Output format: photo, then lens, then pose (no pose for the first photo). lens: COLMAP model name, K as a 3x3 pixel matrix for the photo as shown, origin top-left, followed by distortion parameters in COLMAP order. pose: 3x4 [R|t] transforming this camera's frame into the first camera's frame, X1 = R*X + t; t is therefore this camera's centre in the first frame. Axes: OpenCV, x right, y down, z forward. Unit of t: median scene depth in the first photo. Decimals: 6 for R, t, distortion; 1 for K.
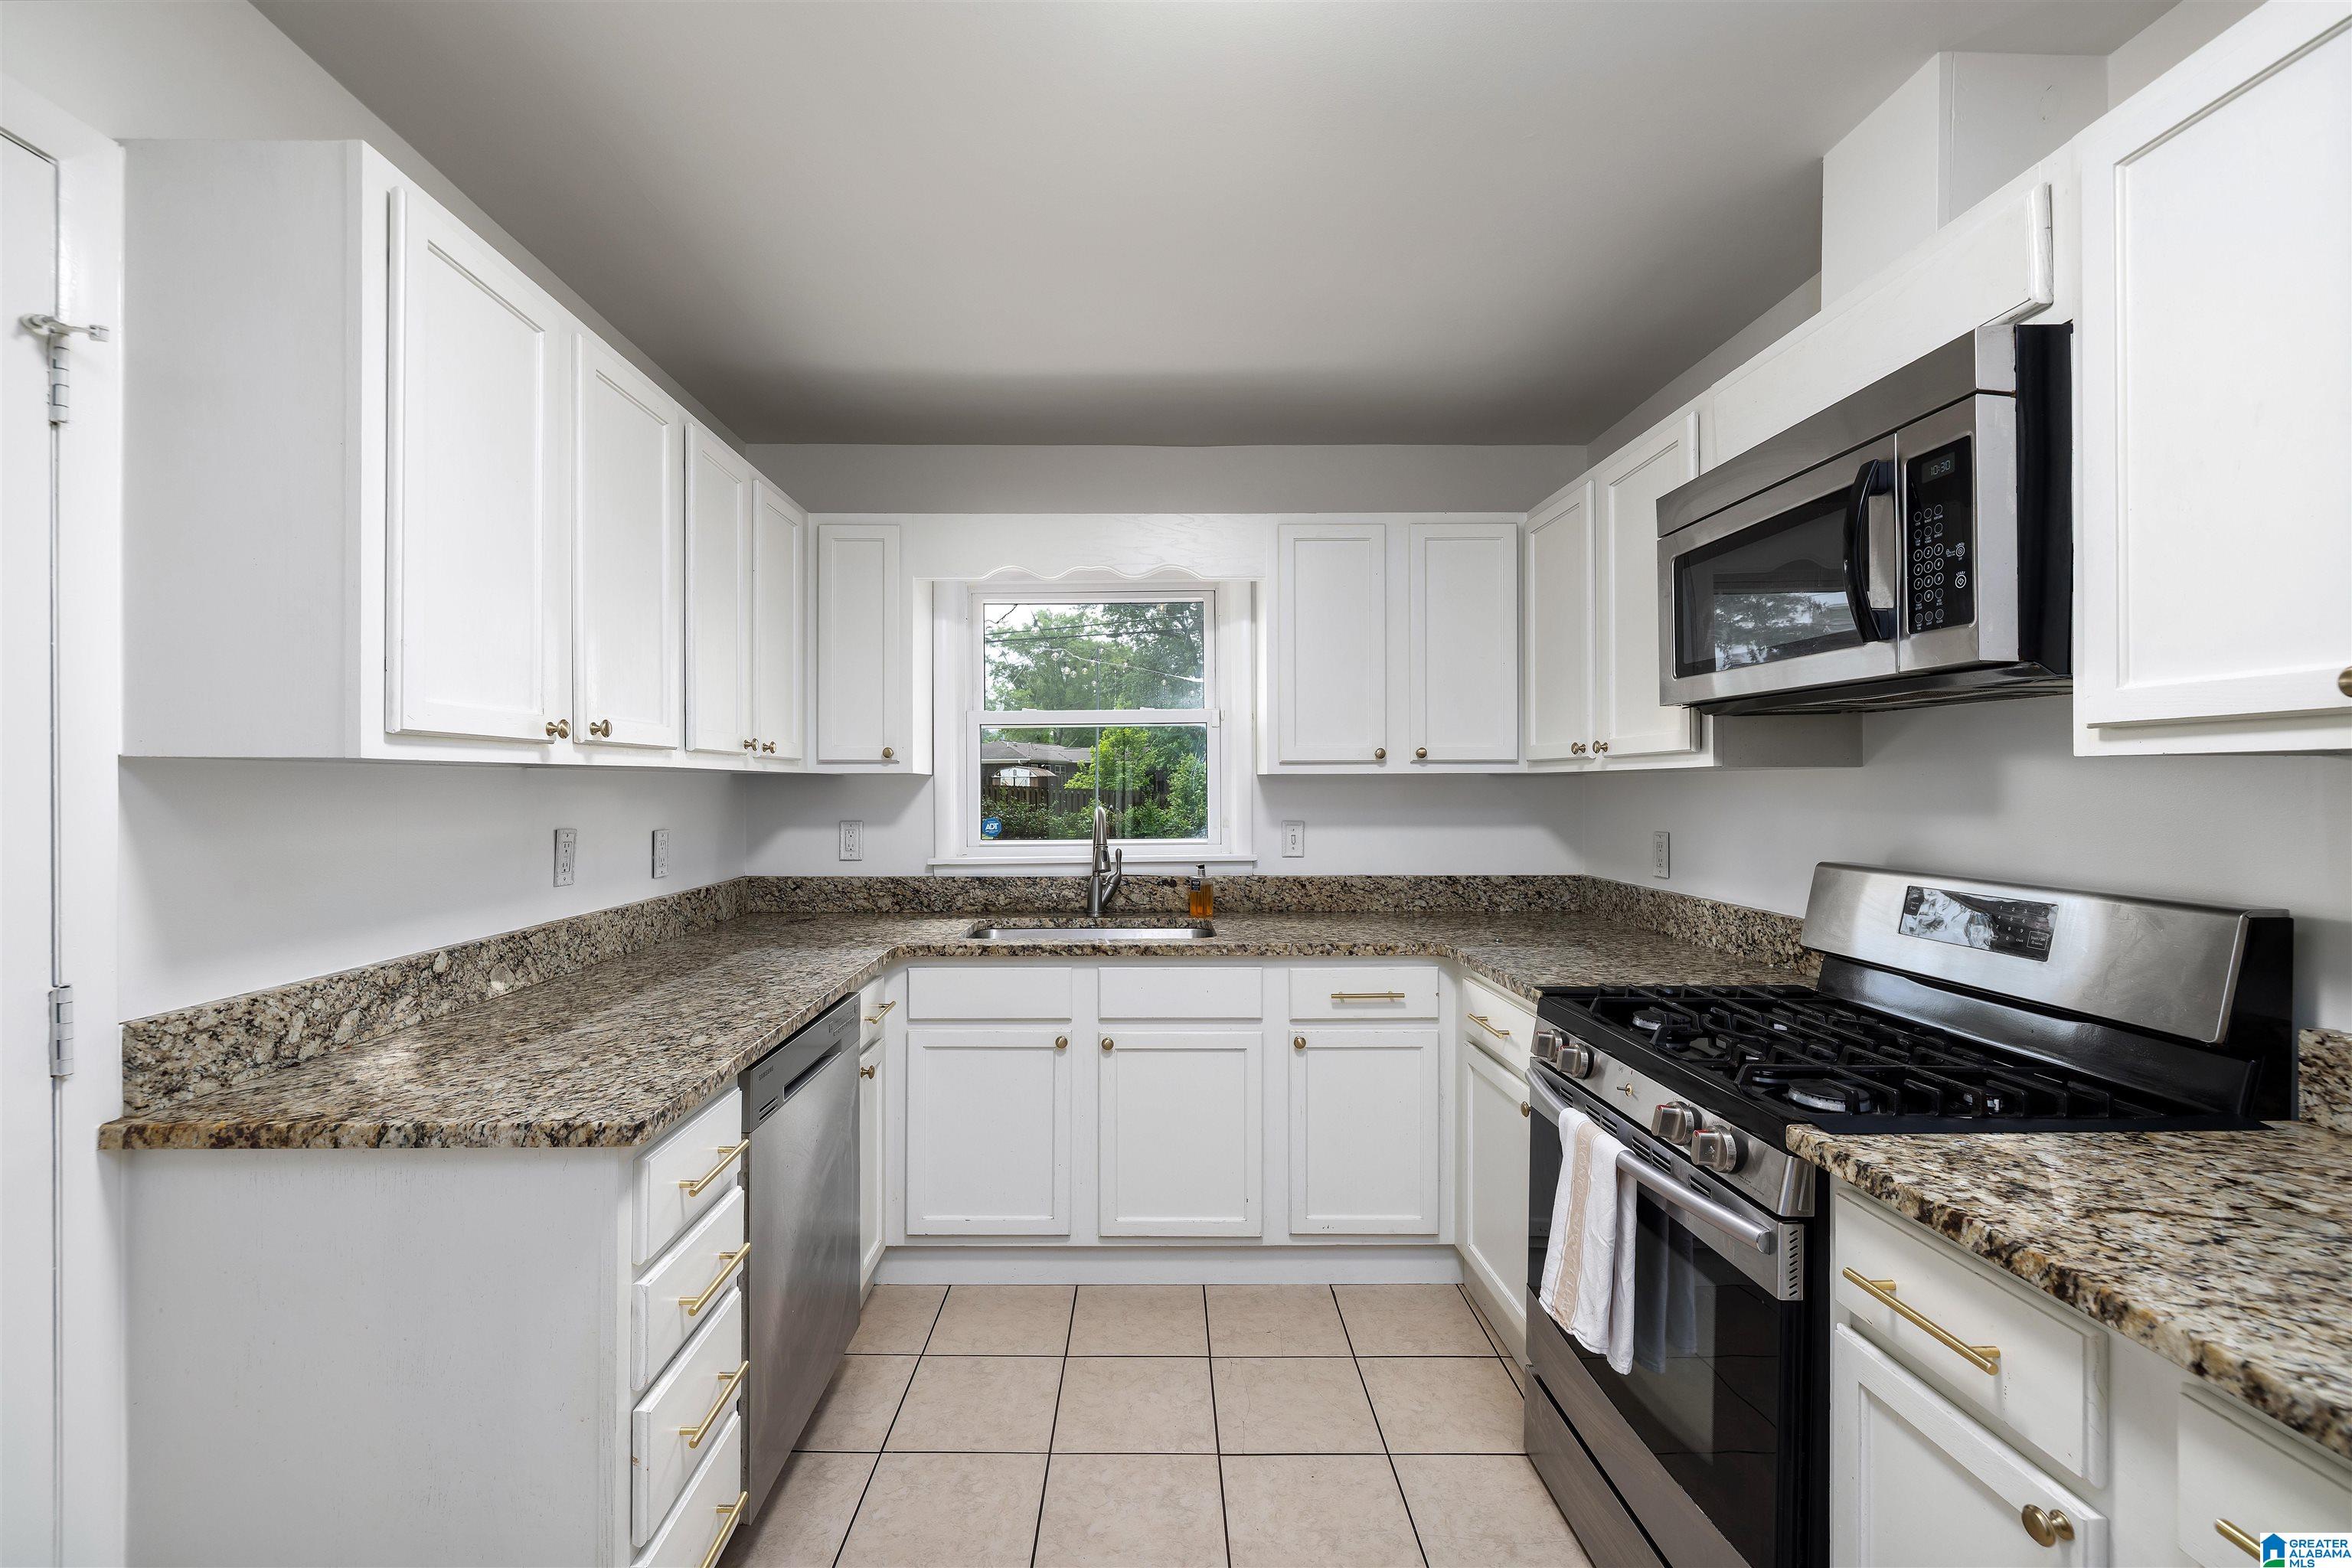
lens RADIAL K [[1016.7, 0, 1176.0], [0, 1016.7, 784.0], [0, 0, 1]] dist [0.000983, 0.000571]
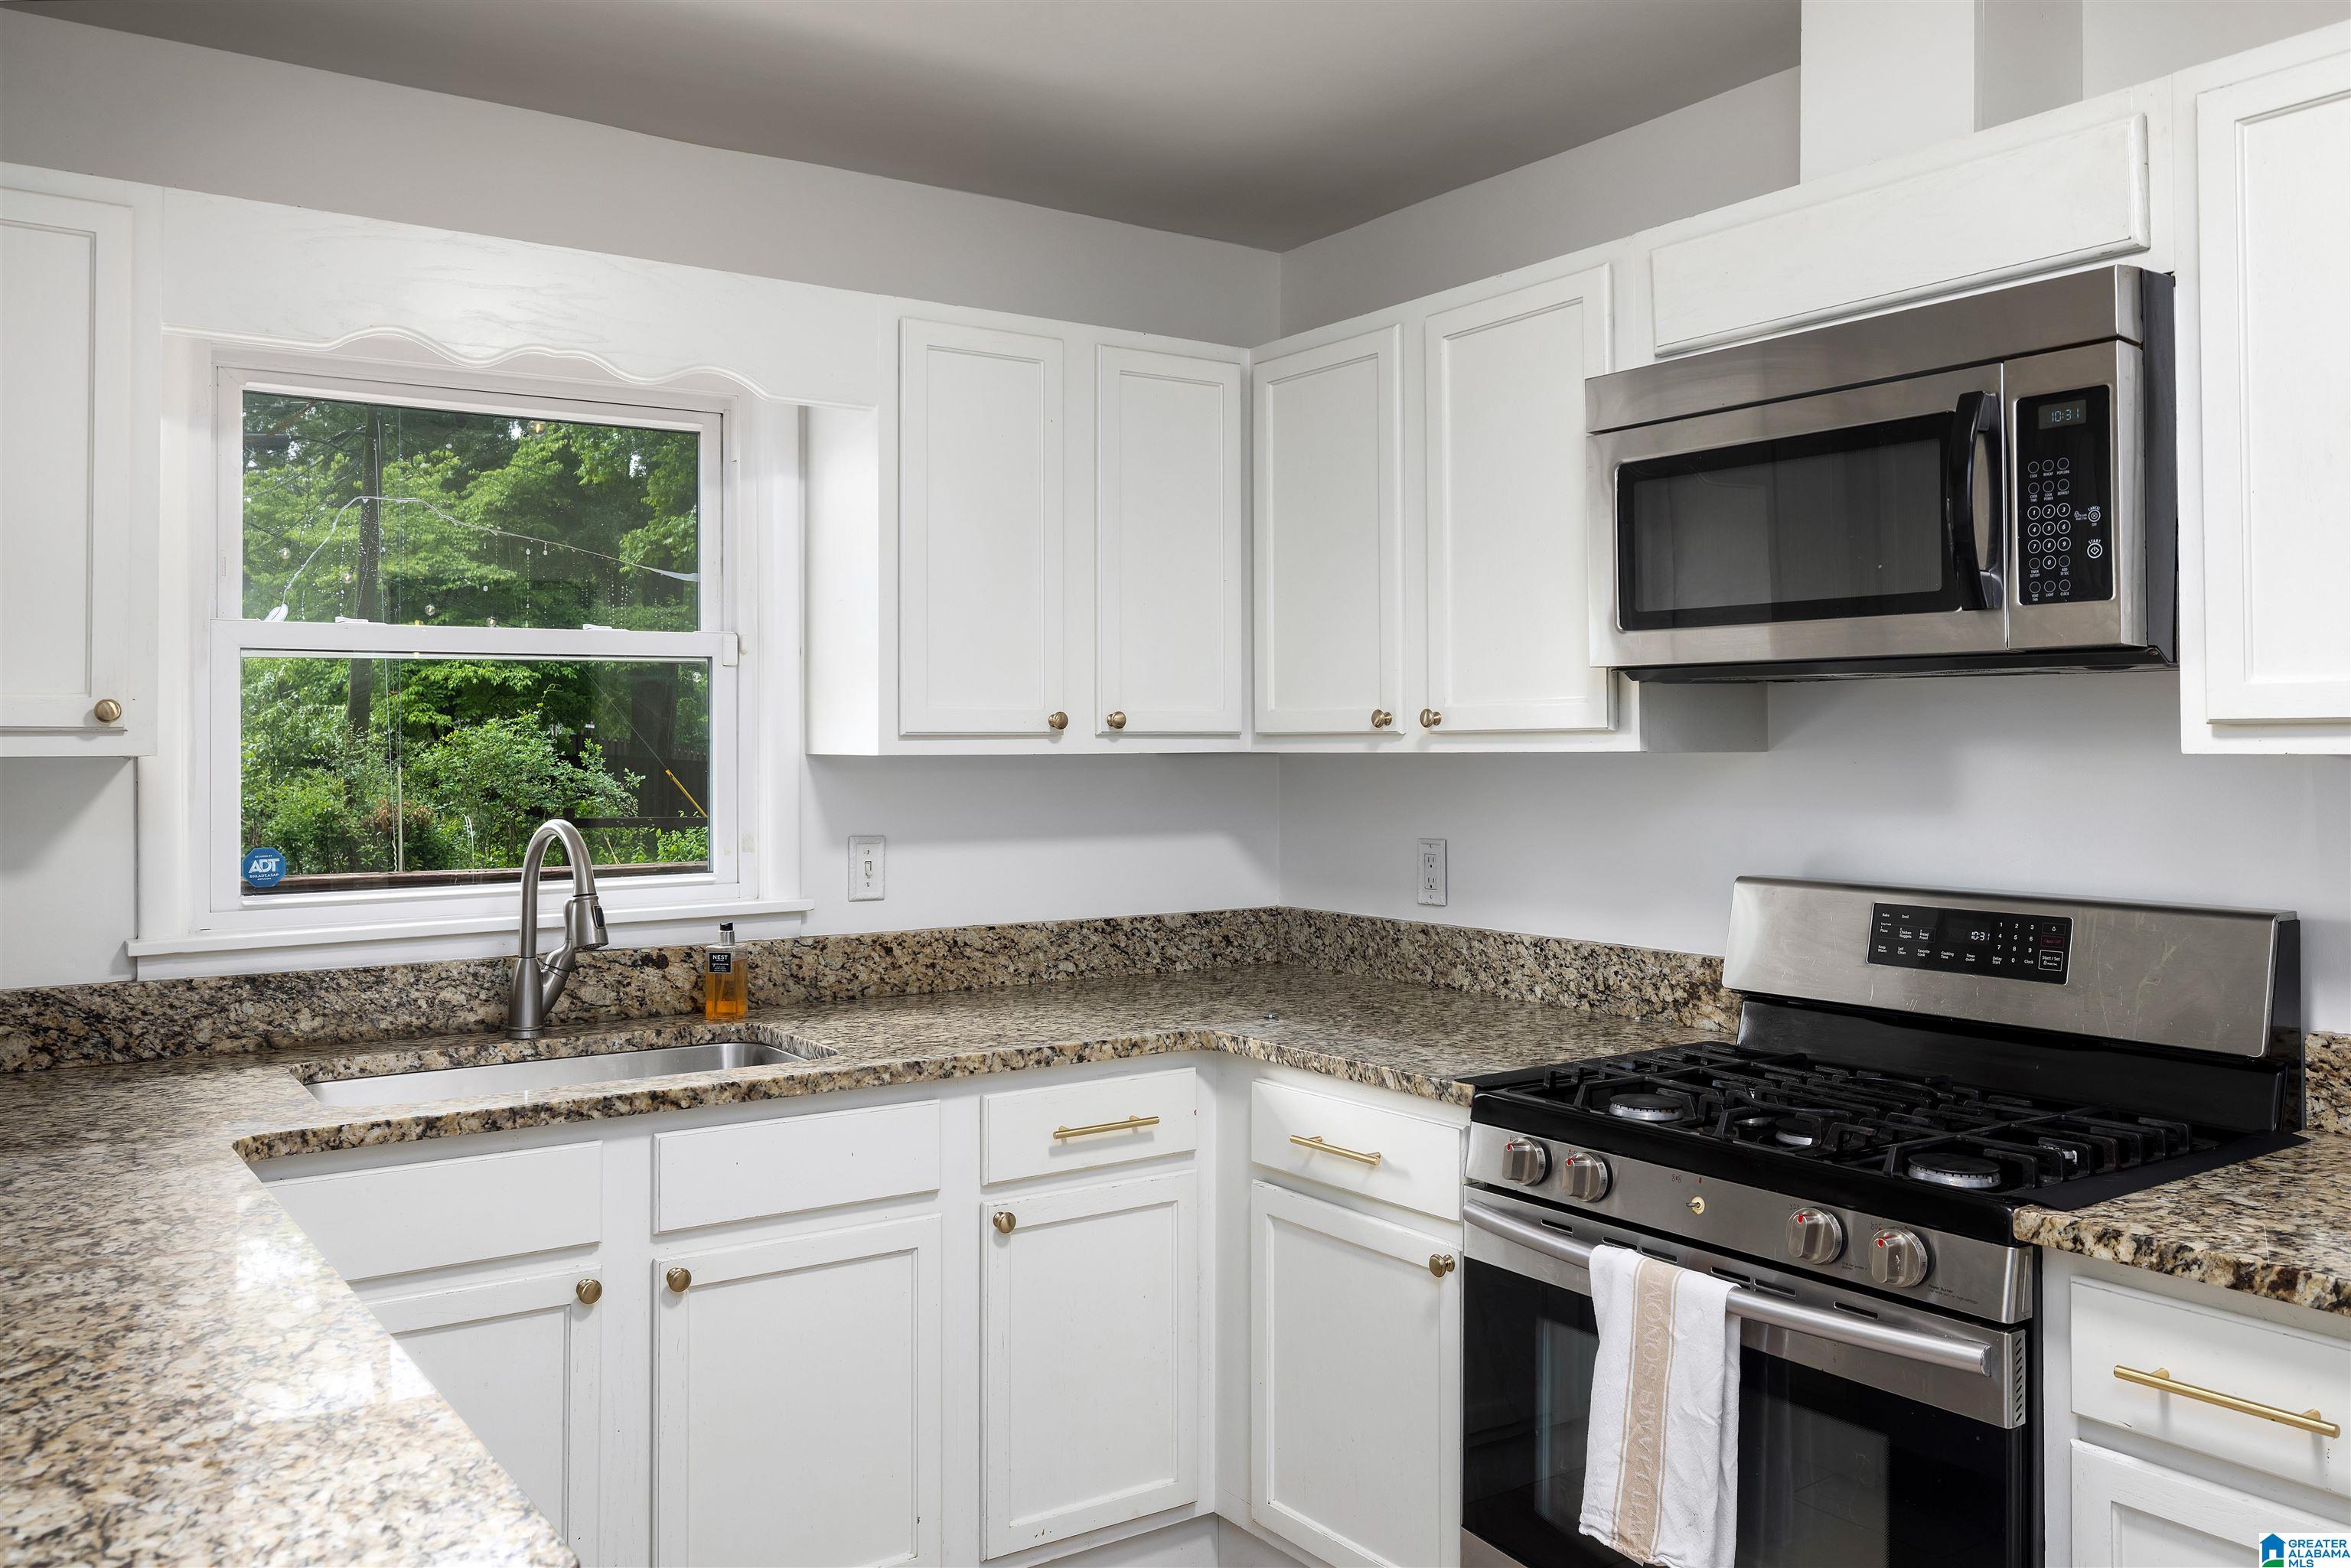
lens RADIAL K [[1800.3, 0, 1222.3], [0, 1800.3, 711.6], [0, 0, 1]] dist [-0.004141, 0.004337]
pose [[0.826924, 0.010774, 0.562210, -0.422860], [0.000154, 0.999812, -0.019386, -0.019797], [-0.562313, 0.016117, 0.826767, 0.093789]]
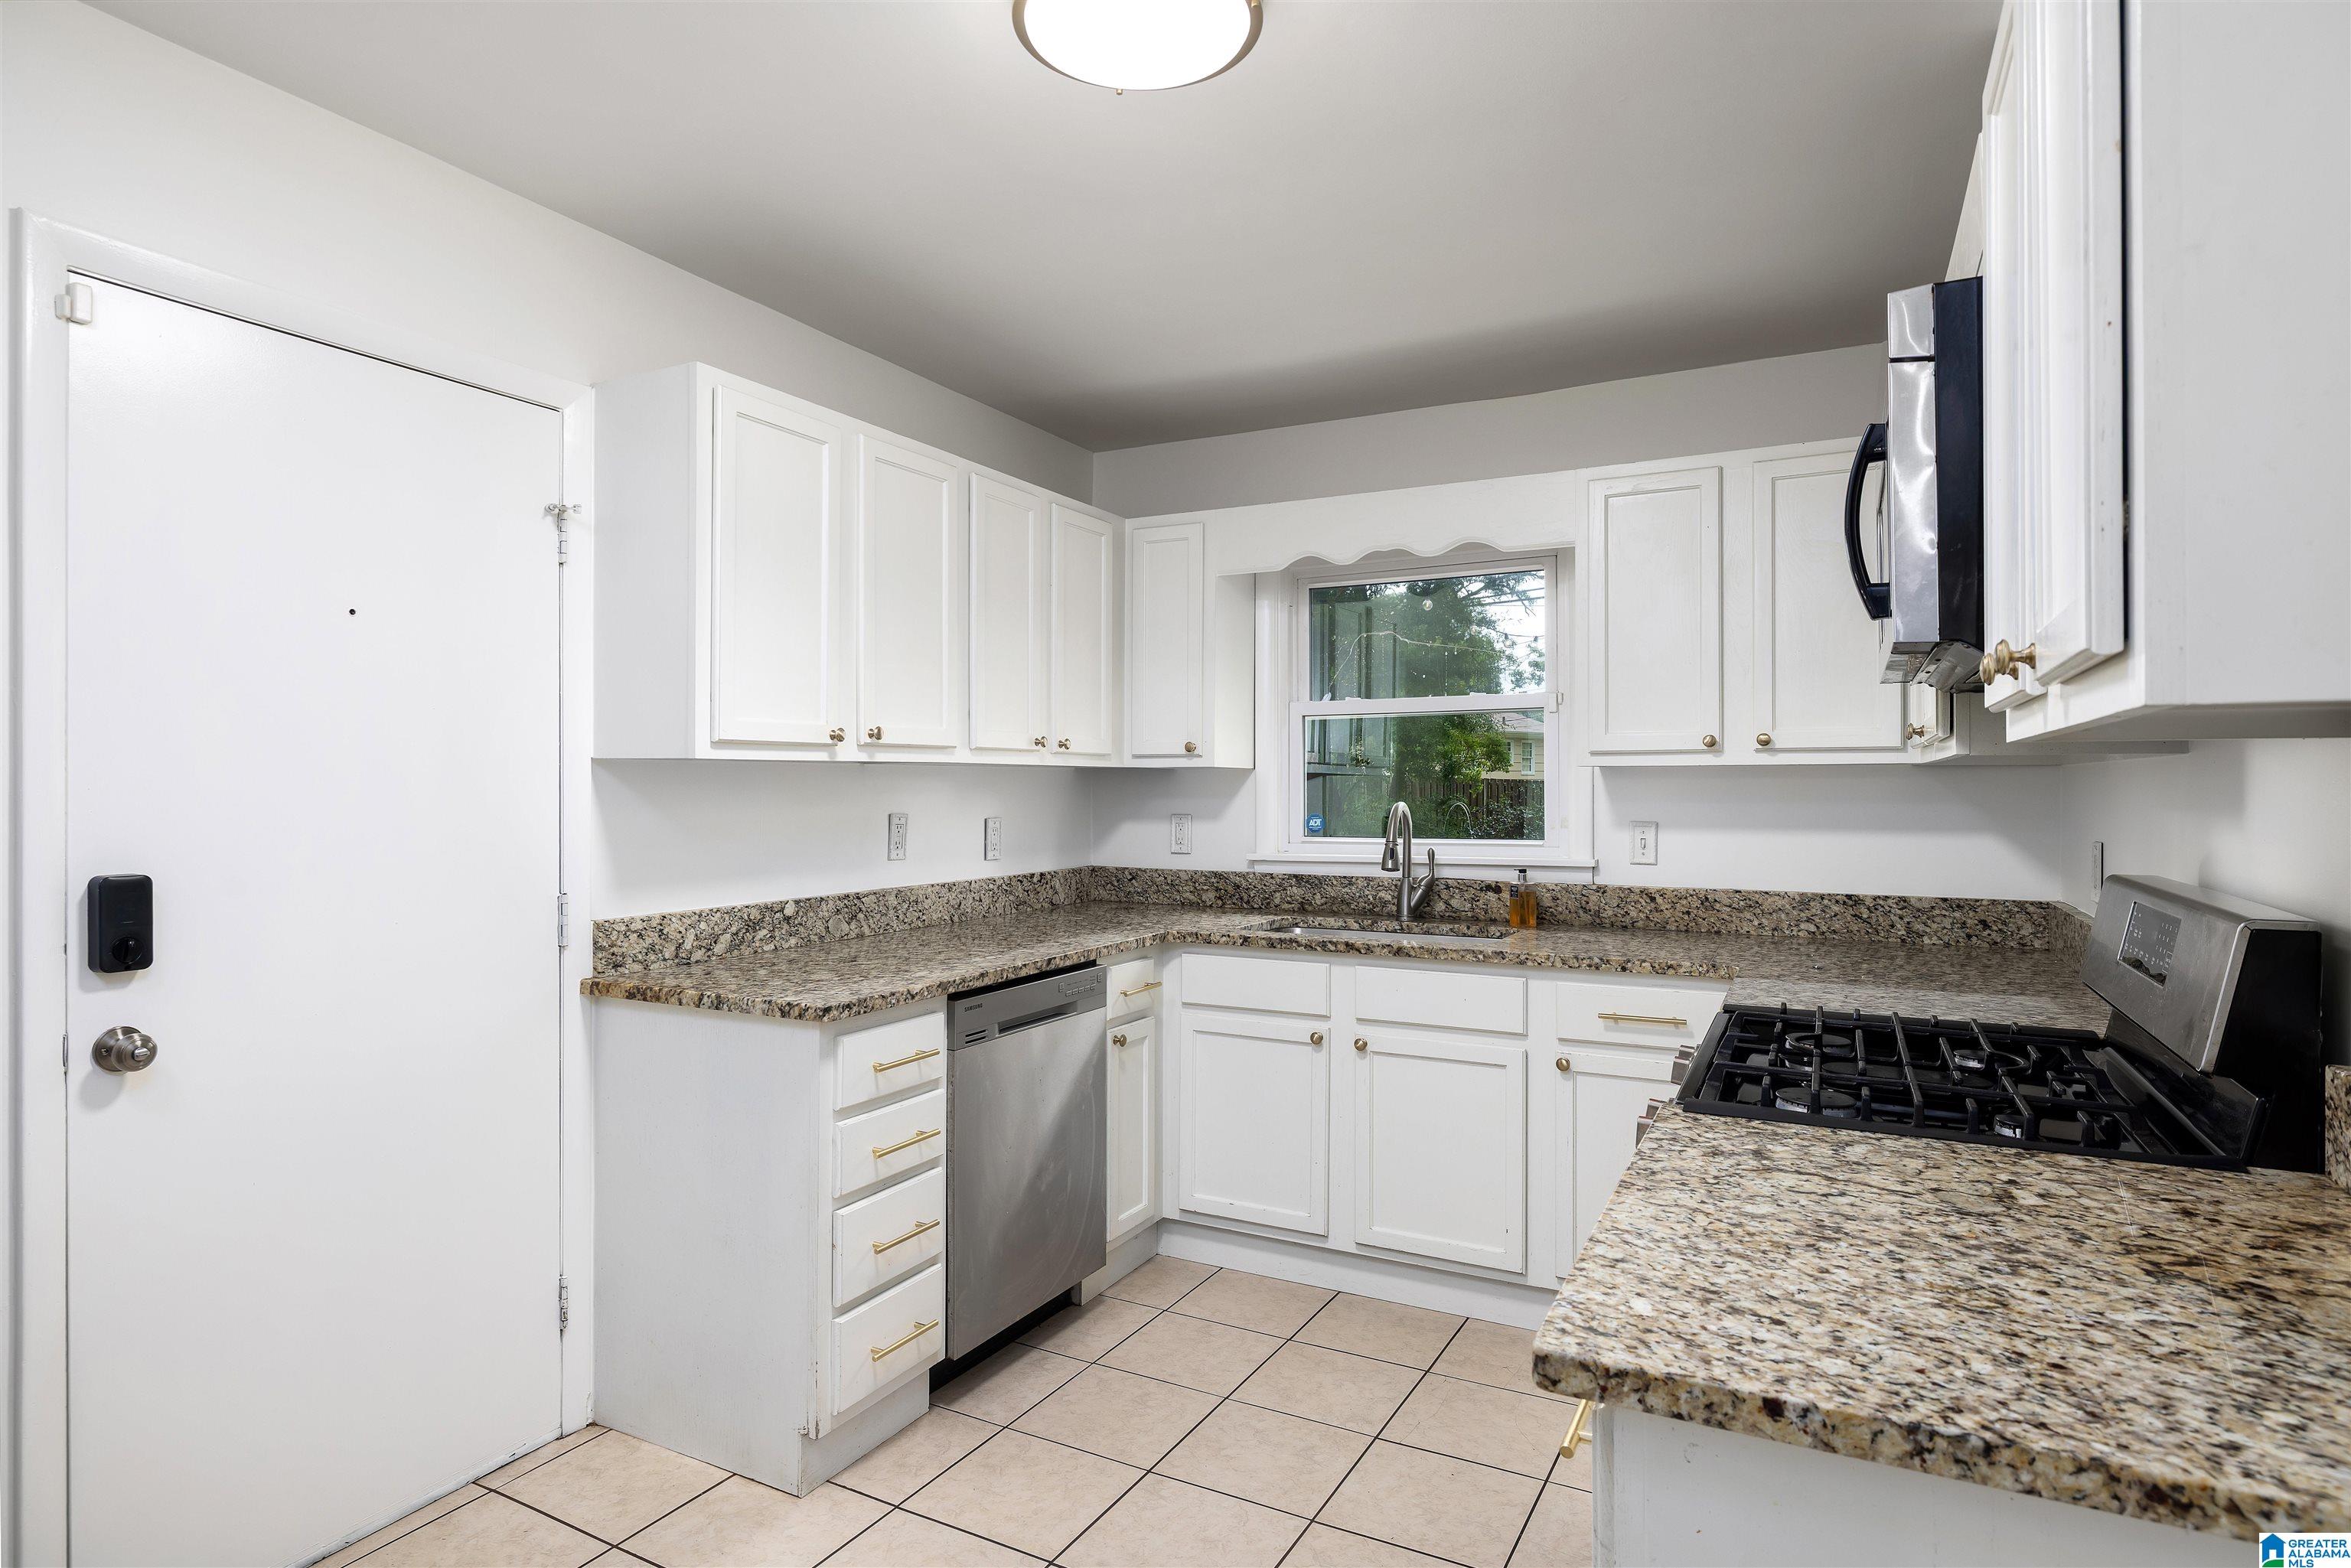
lens RADIAL K [[1351.9, 0, 1175.5], [0, 1351.9, 784.0], [0, 0, 1]] dist [0.005572, 0.000132]
pose [[0.872532, 0.001934, -0.488552, 0.484178], [-0.001251, 0.999998, 0.001724, 0.005285], [0.488555, -0.000893, 0.872533, -0.253912]]
